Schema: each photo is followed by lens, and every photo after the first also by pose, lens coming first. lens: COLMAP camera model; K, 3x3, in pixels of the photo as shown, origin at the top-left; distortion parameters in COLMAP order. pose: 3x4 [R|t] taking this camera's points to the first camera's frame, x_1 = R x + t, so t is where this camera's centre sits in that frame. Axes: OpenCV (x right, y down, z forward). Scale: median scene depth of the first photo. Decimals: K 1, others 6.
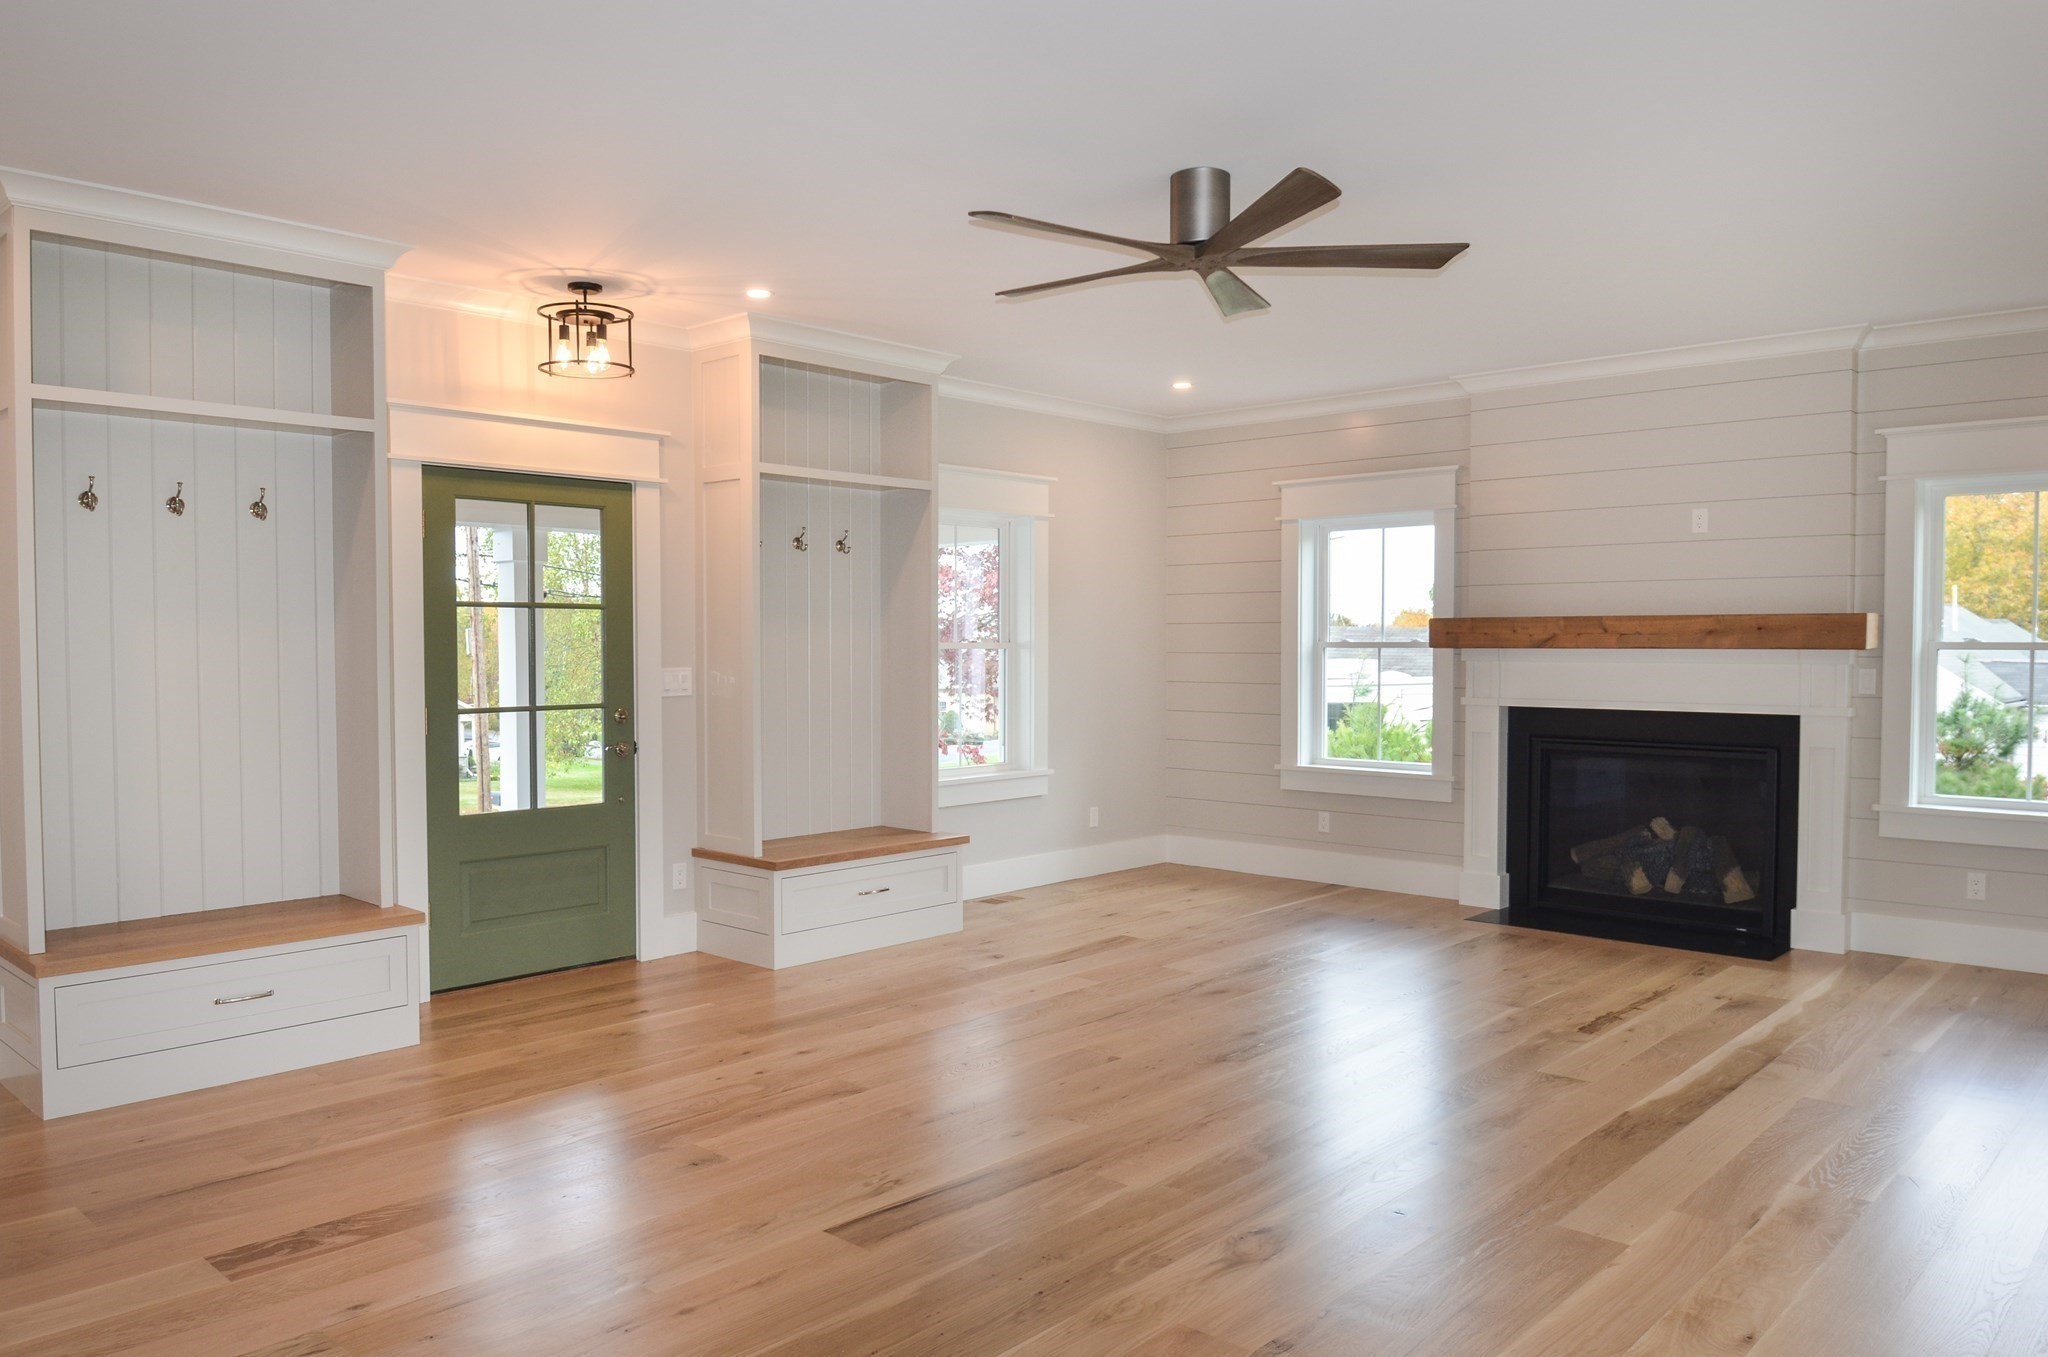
lens RADIAL K [[1435.7, 0, 1010.6], [0, 1435.7, 703.8], [0, 0, 1]] dist [0.010710, -0.050211]
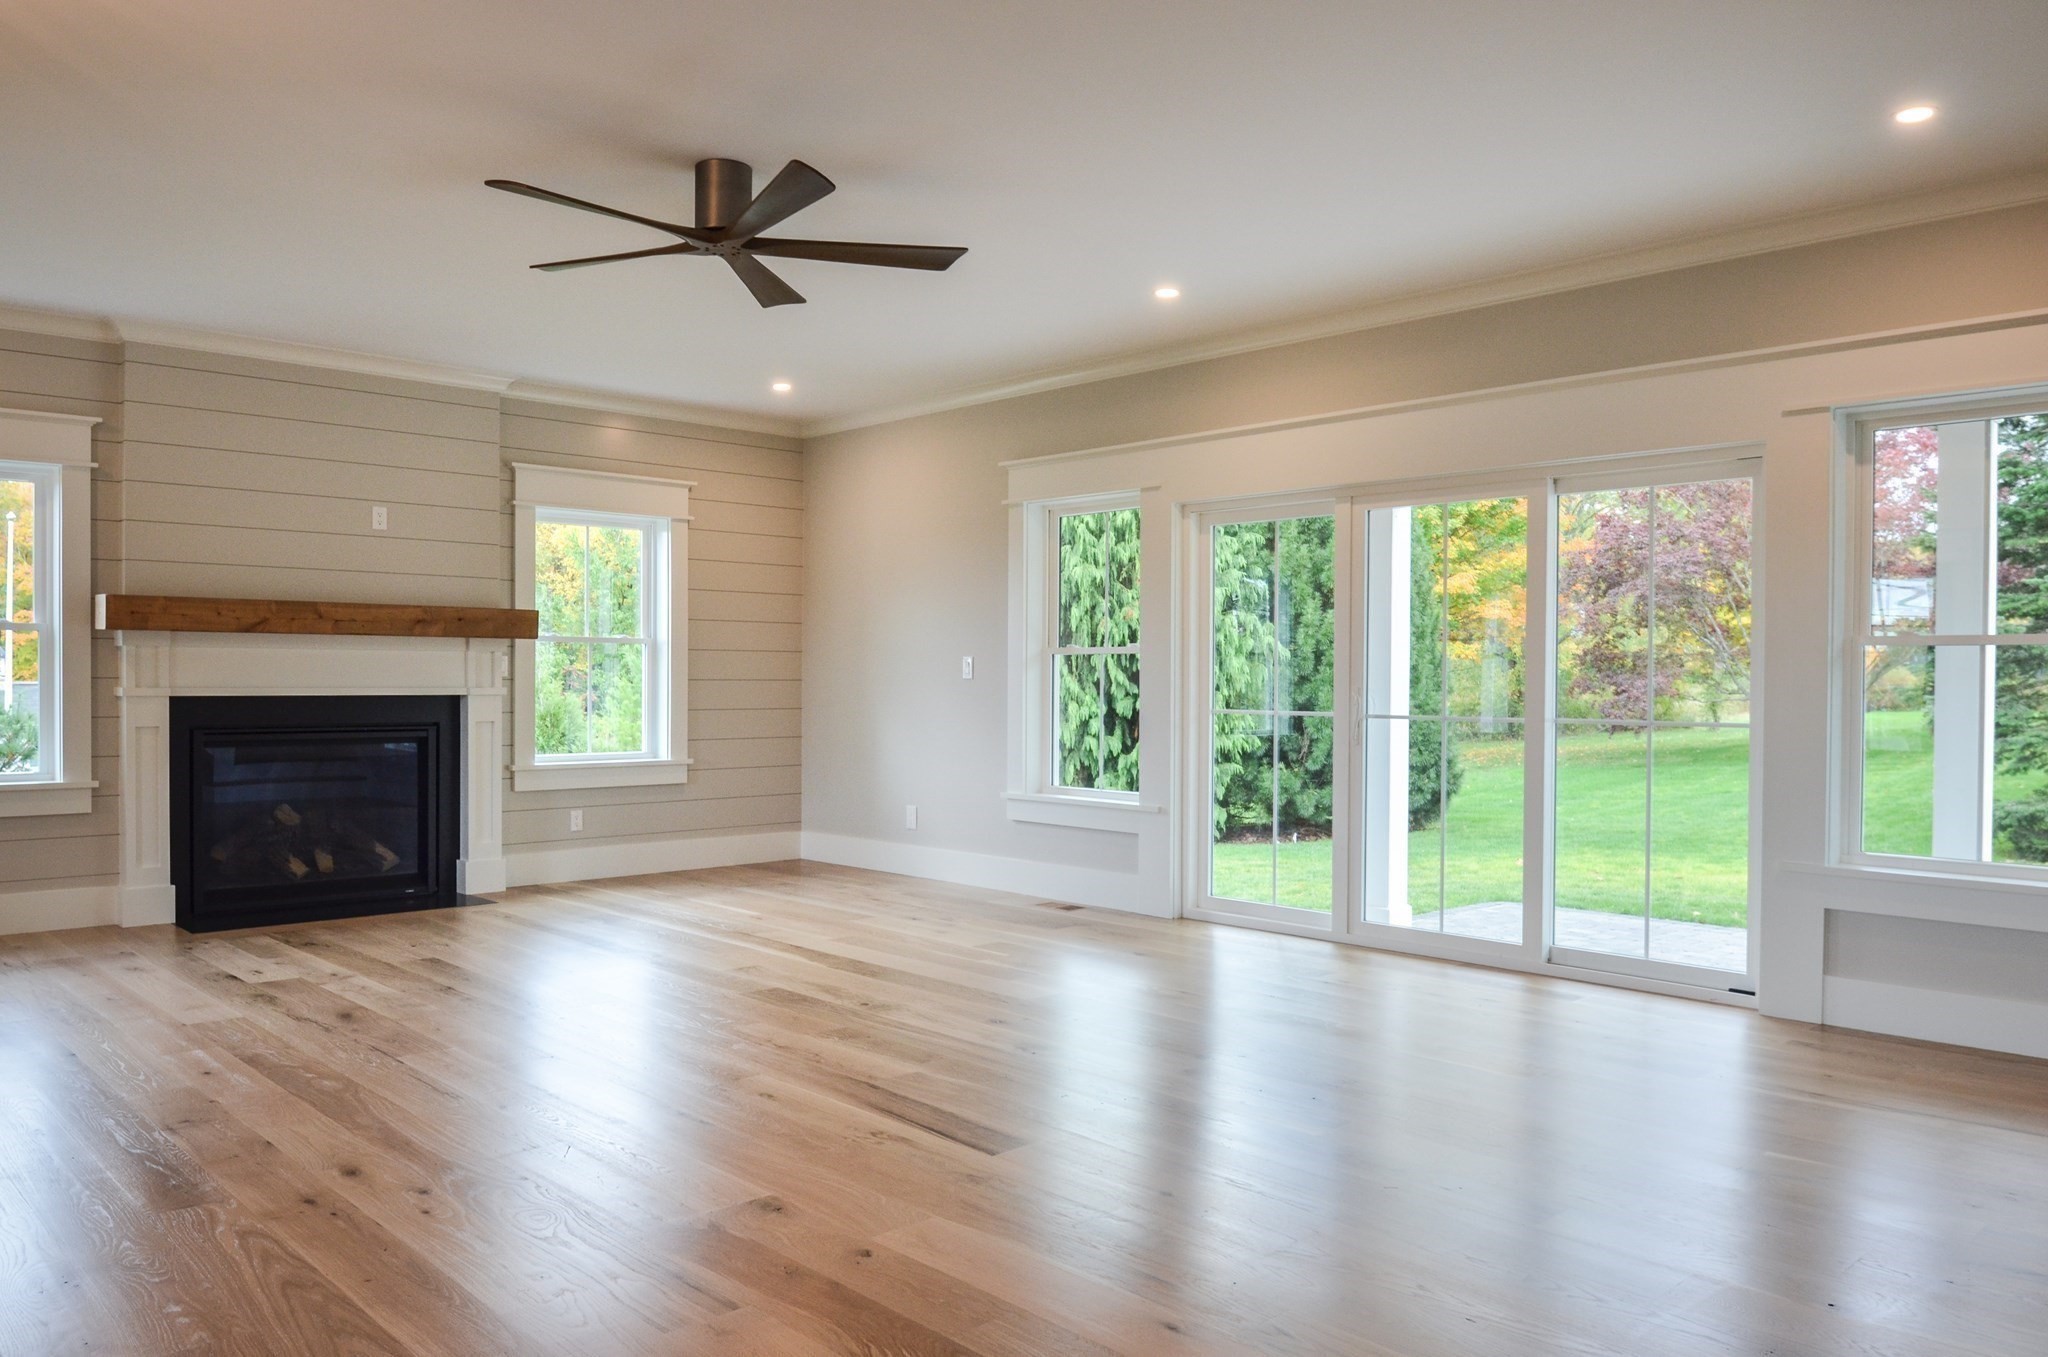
lens RADIAL K [[1469.3, 0, 1011.0], [0, 1469.3, 691.2], [0, 0, 1]] dist [-0.005212, -0.009876]
pose [[0.071761, -0.007576, 0.997393, -0.739857], [0.035891, 0.999343, 0.005009, 0.017867], [-0.996776, 0.035438, 0.071985, 0.563614]]
